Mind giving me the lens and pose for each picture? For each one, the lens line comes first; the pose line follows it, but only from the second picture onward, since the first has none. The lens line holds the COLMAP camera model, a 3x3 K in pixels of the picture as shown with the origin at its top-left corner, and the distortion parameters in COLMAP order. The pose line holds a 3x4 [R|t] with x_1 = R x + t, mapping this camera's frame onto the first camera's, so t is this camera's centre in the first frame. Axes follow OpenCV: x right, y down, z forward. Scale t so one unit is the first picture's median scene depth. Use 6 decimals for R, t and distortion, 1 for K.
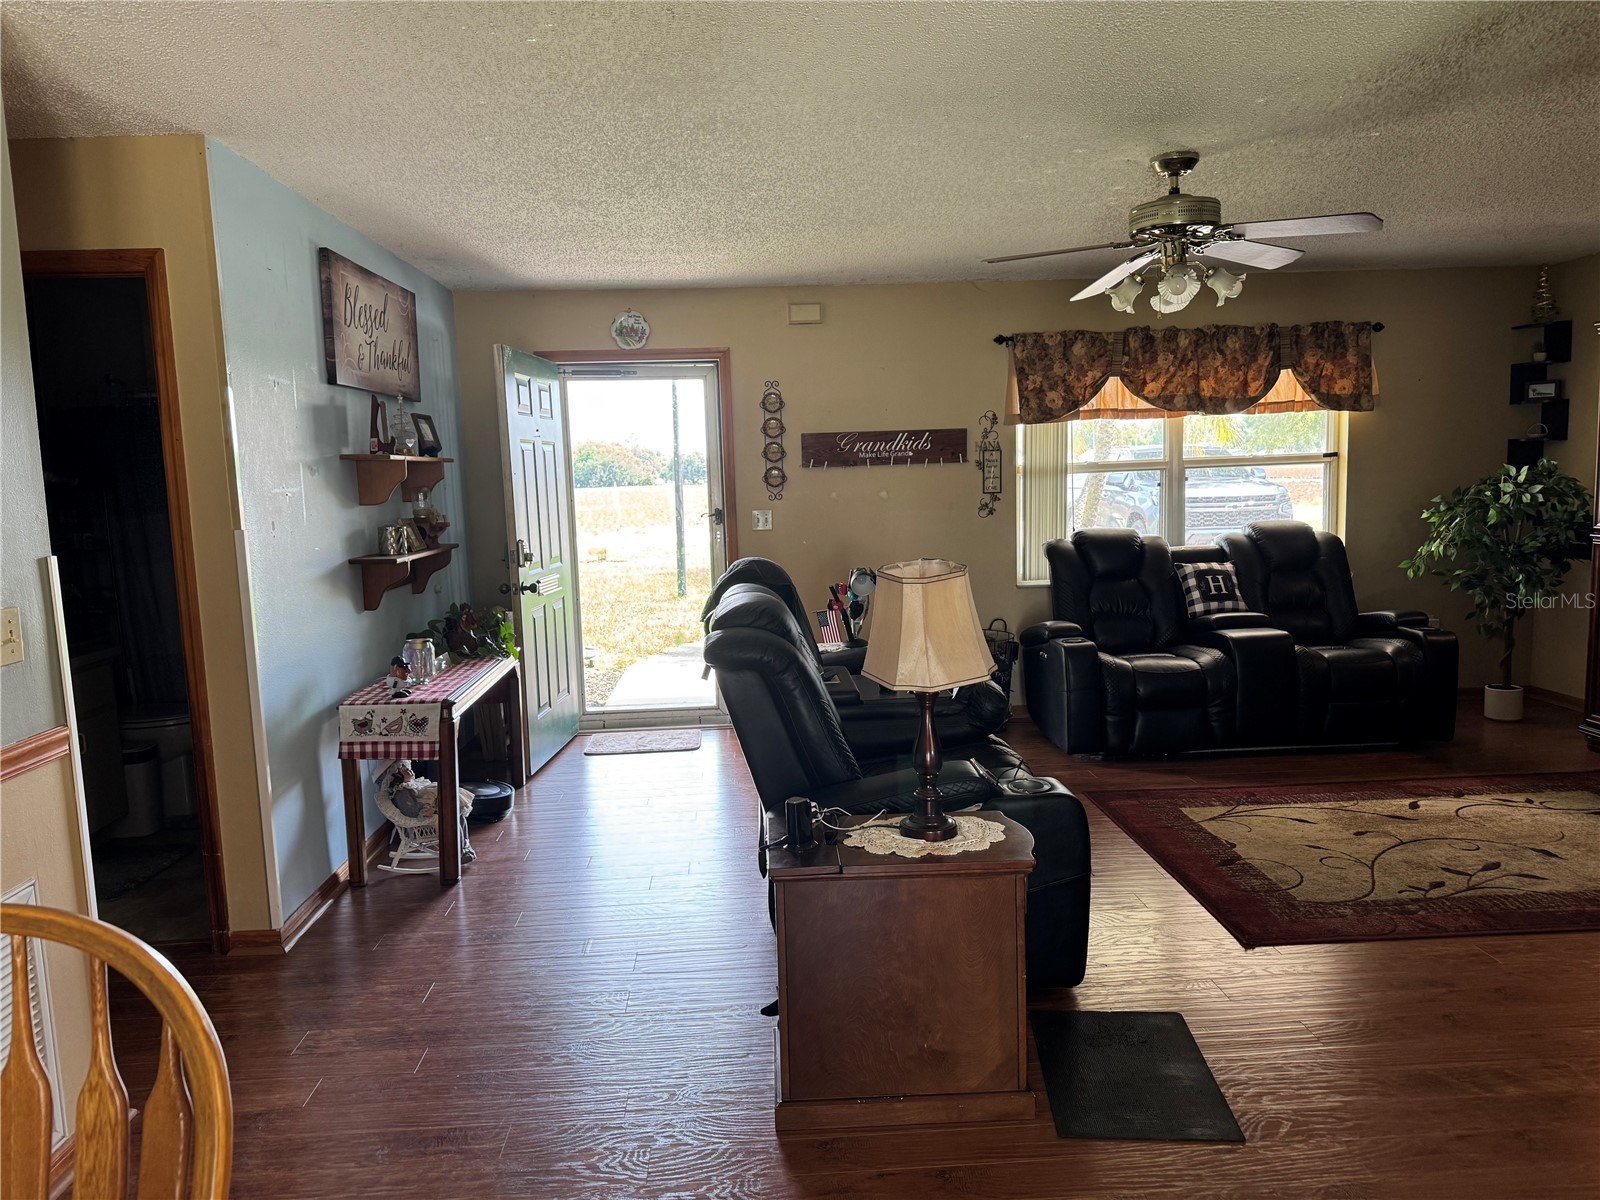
lens RADIAL K [[1147.3, 0, 796.2], [0, 1147.3, 611.7], [0, 0, 1]] dist [0.096513, -0.183104]
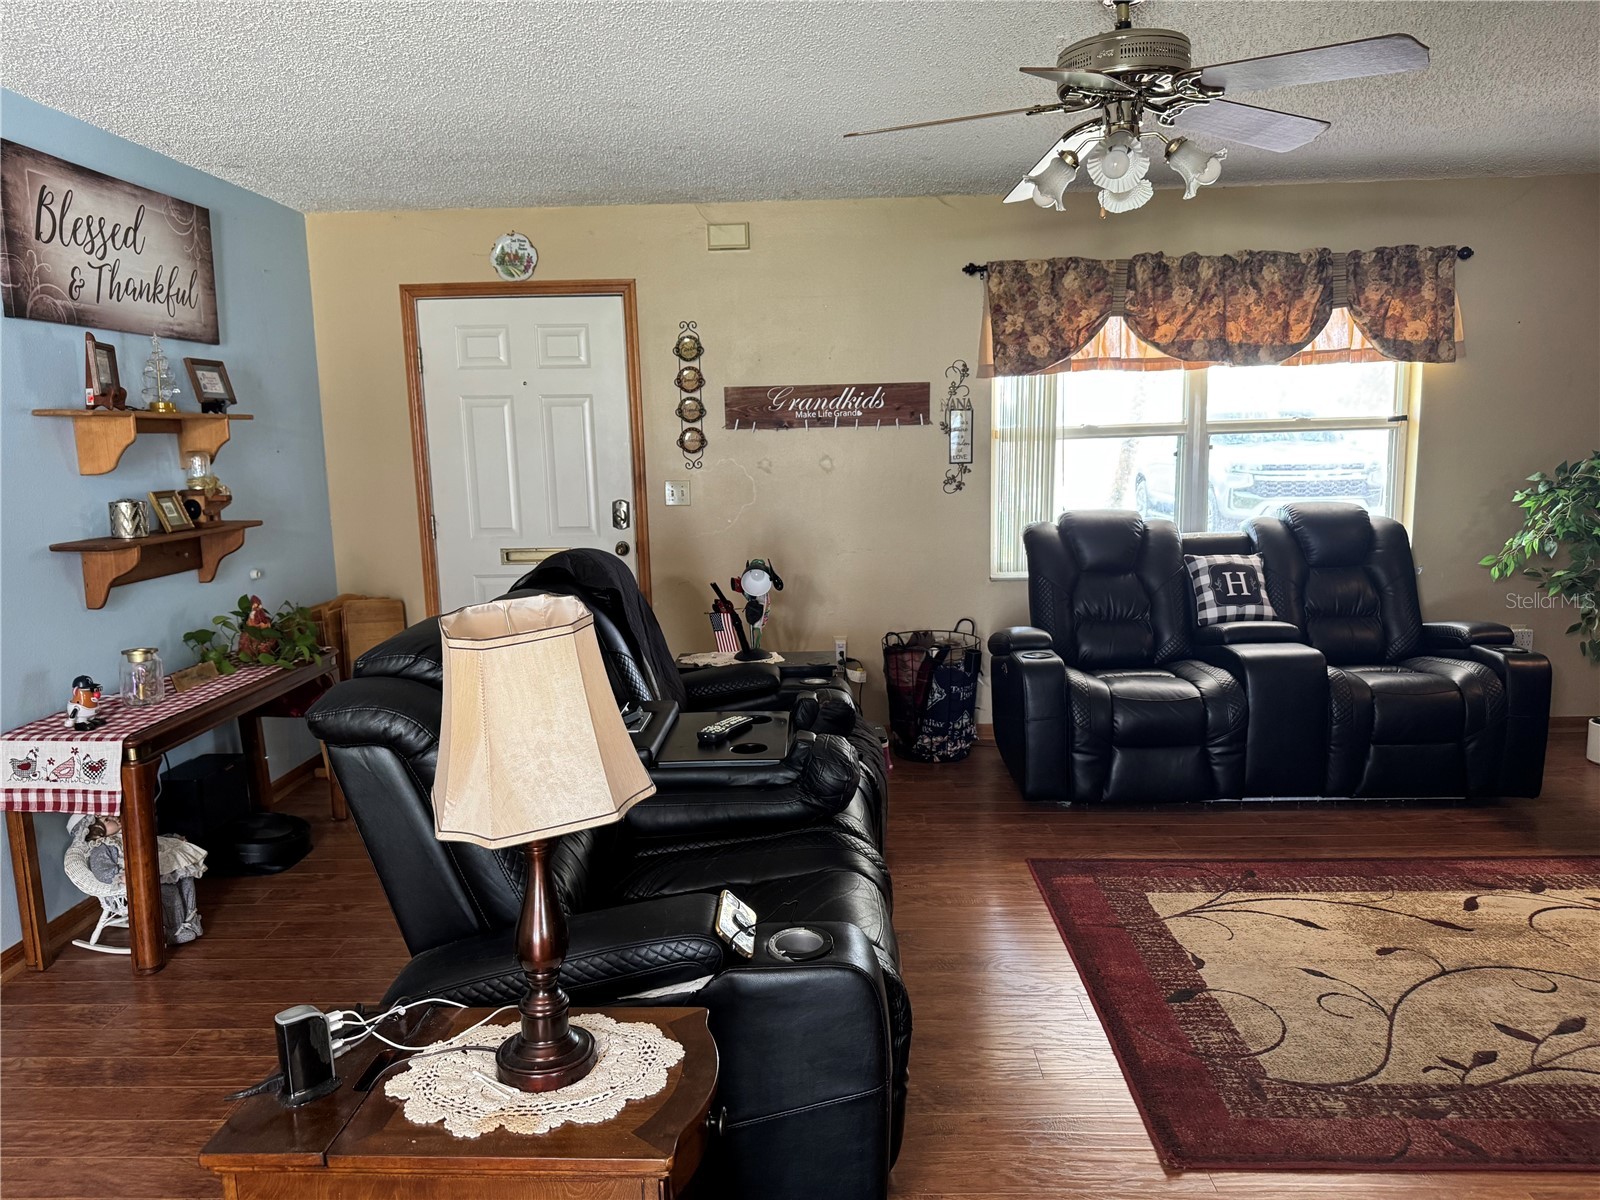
lens RADIAL K [[1138.7, 0, 806.1], [0, 1138.7, 615.0], [0, 0, 1]] dist [0.061462, -0.093425]
pose [[0.996897, 0.020397, -0.076035, 0.128206], [-0.017468, 0.999087, 0.038979, -0.026698], [0.076761, -0.037530, 0.996343, 0.196701]]
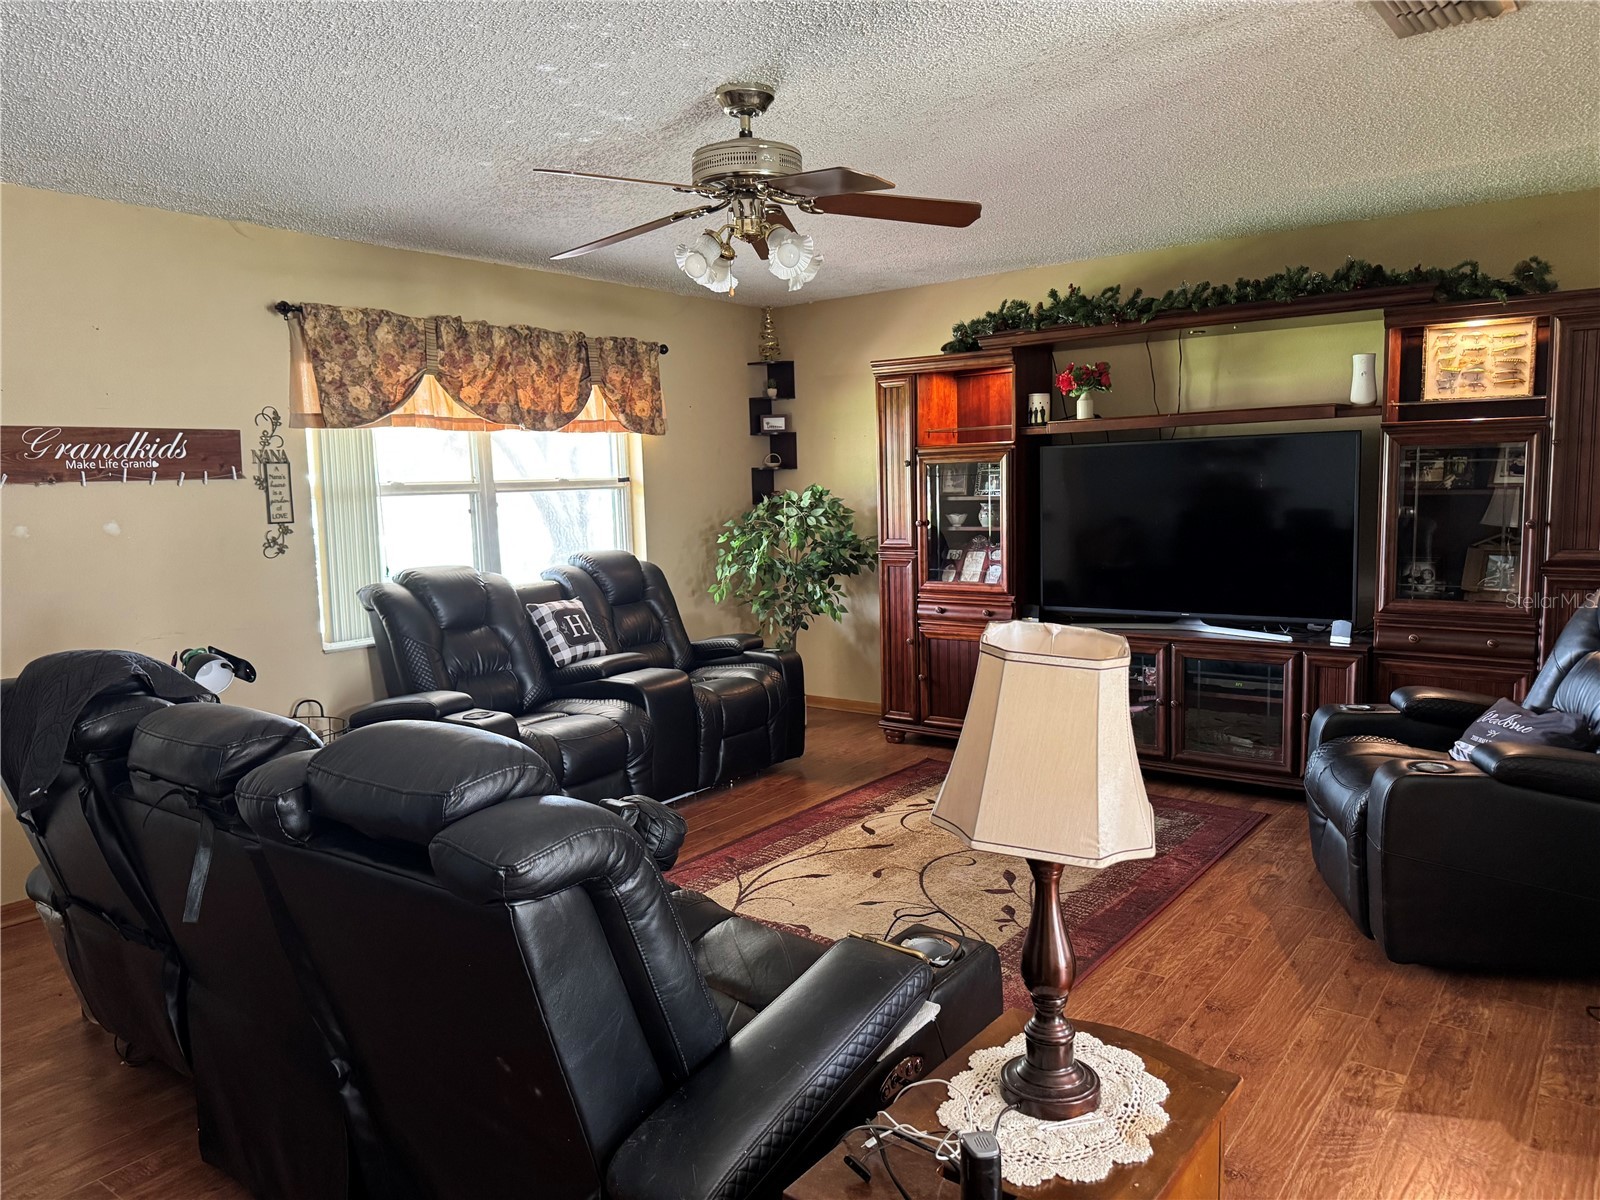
lens RADIAL K [[1118.8, 0, 813.8], [0, 1118.8, 611.5], [0, 0, 1]] dist [0.115089, -0.152871]
pose [[0.630097, -0.076803, 0.772709, -0.171787], [0.096414, 0.995134, 0.020290, -0.032903], [-0.770508, 0.061715, 0.634436, 0.317600]]
